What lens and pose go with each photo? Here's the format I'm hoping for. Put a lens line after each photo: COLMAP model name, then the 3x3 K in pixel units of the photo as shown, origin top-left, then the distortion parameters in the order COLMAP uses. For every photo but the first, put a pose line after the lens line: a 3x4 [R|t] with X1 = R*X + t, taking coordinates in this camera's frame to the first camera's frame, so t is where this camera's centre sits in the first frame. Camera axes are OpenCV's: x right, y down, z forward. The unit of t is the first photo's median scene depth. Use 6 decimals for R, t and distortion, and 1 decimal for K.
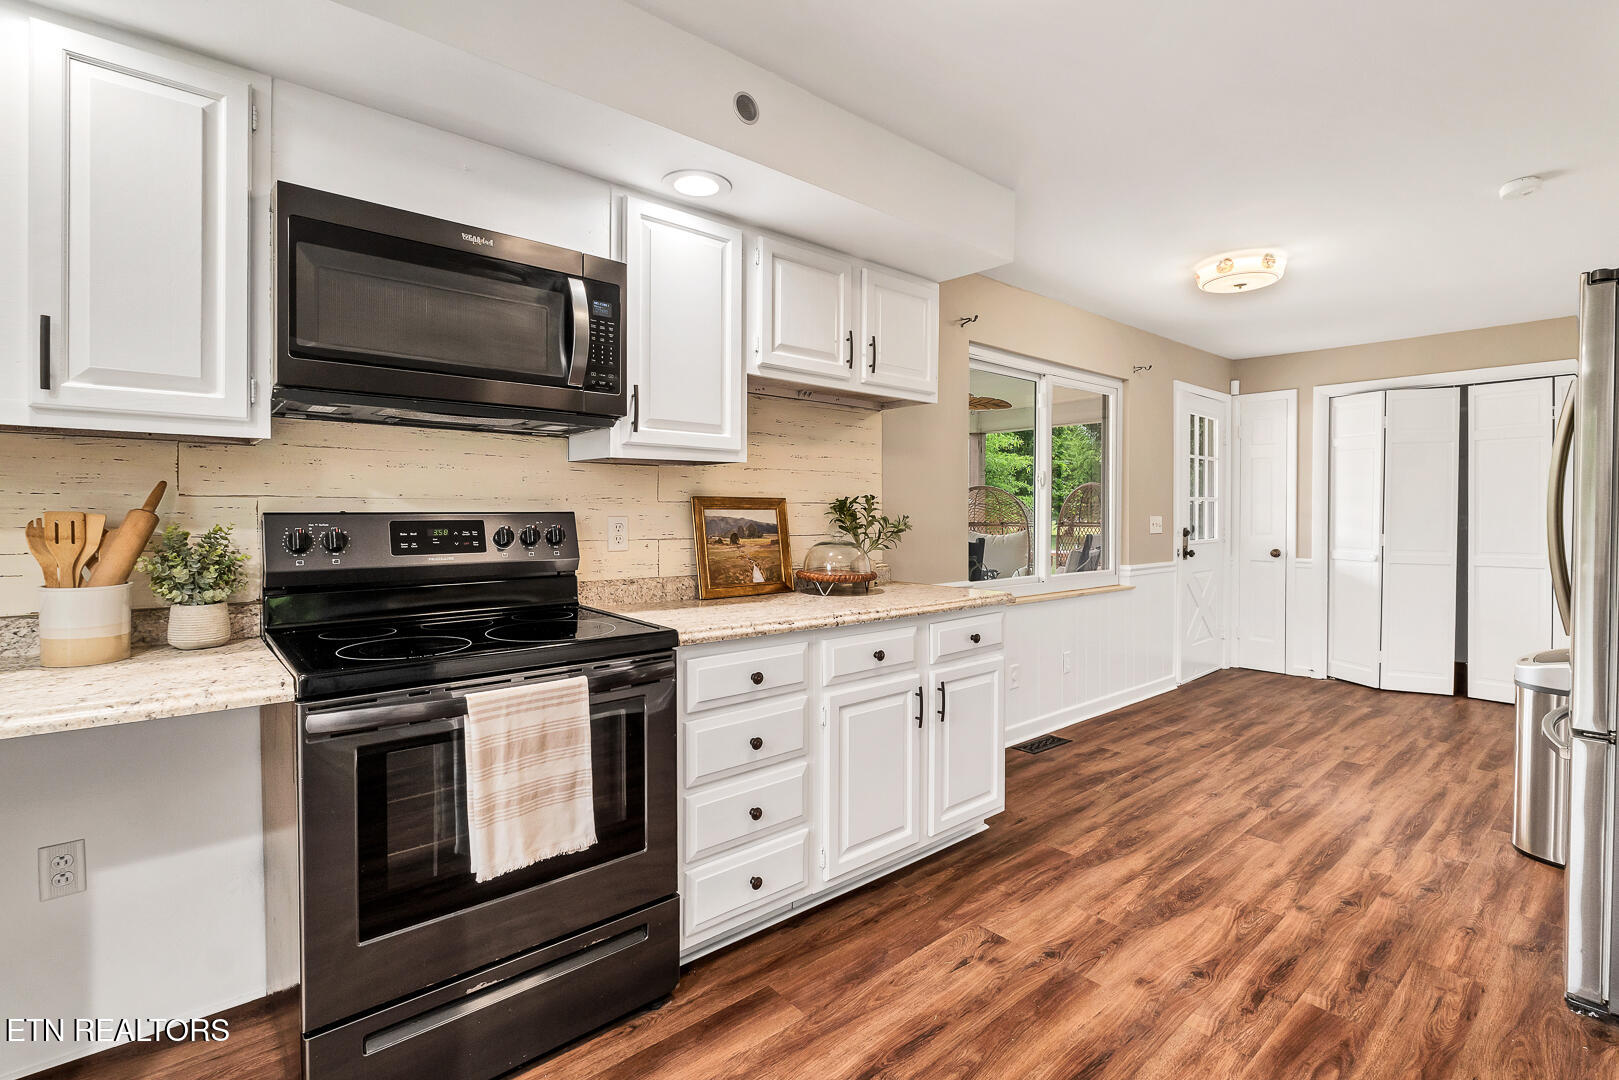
lens RADIAL K [[708.6, 0, 783.2], [0, 708.6, 521.9], [0, 0, 1]] dist [-0.008439, -0.001815]
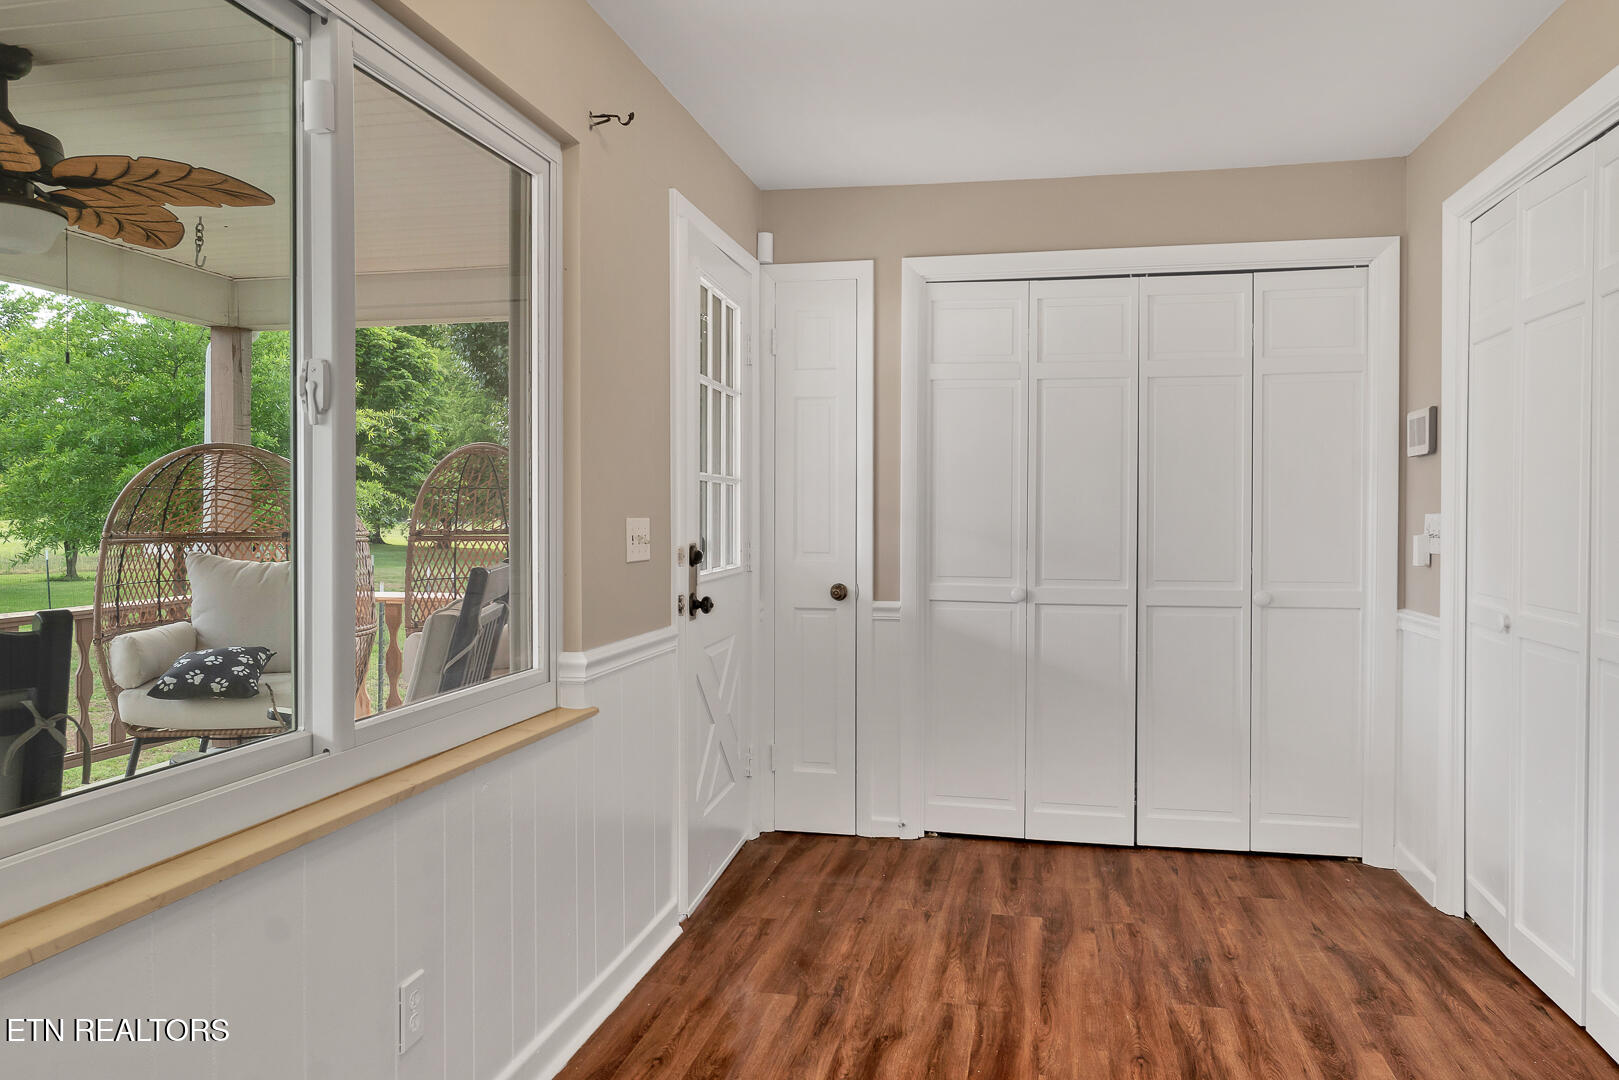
lens RADIAL K [[1117.5, 0, 790.7], [0, 1117.5, 534.2], [0, 0, 1]] dist [0.009626, -0.002844]
pose [[0.775055, -0.012439, 0.631771, 0.184432], [0.007032, 0.999914, 0.011061, -0.005106], [-0.631854, -0.004130, 0.775076, 0.430101]]
